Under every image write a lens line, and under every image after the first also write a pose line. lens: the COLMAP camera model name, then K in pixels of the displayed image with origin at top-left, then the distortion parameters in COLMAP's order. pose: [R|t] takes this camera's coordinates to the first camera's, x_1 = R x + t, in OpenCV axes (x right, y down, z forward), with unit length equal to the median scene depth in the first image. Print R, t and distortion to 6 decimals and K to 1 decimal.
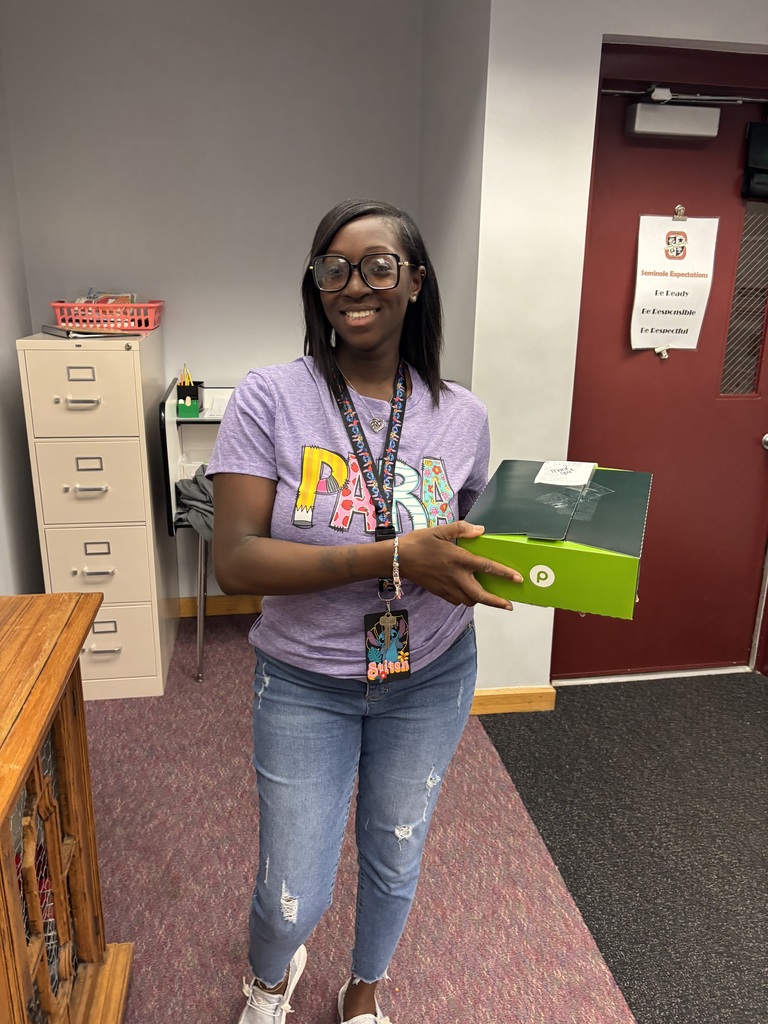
lens RADIAL K [[773.8, 0, 376.7], [0, 773.8, 511.6], [0, 0, 1]] dist [0.014019, -0.021812]
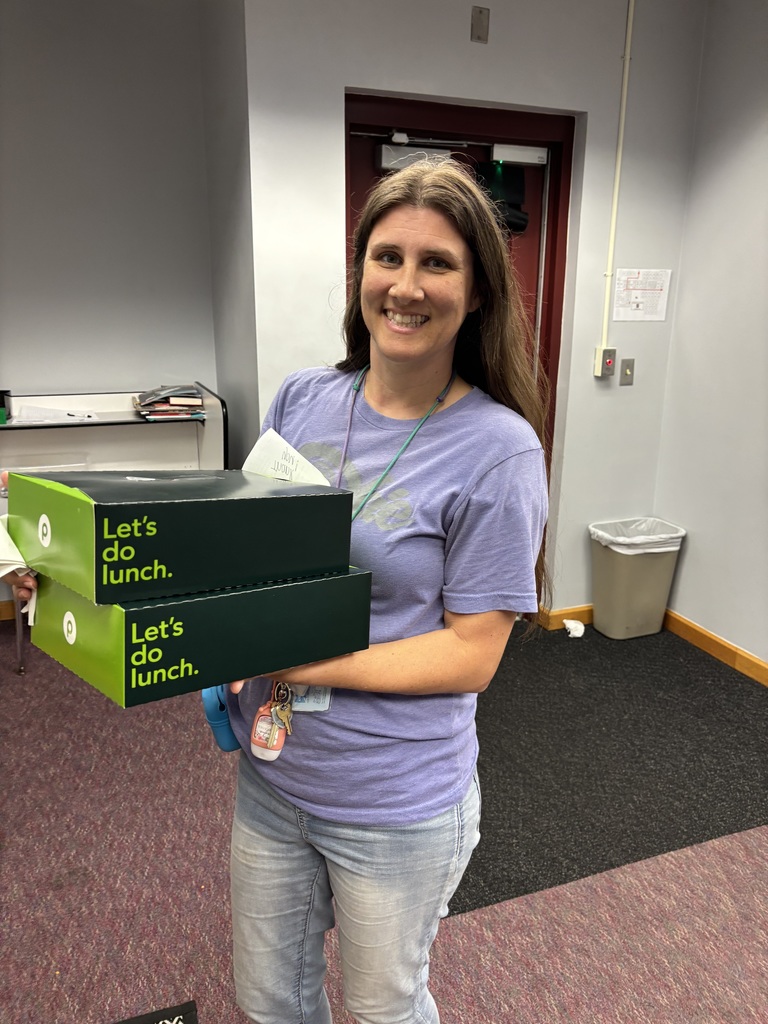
lens RADIAL K [[773.8, 0, 389.6], [0, 773.8, 514.2], [0, 0, 1]] dist [0.014019, -0.021812]
pose [[0.976335, -0.062349, 0.207082, 0.065948], [0.063953, 0.997952, -0.001051, 0.043558], [-0.206592, 0.014269, 0.978323, -0.162472]]
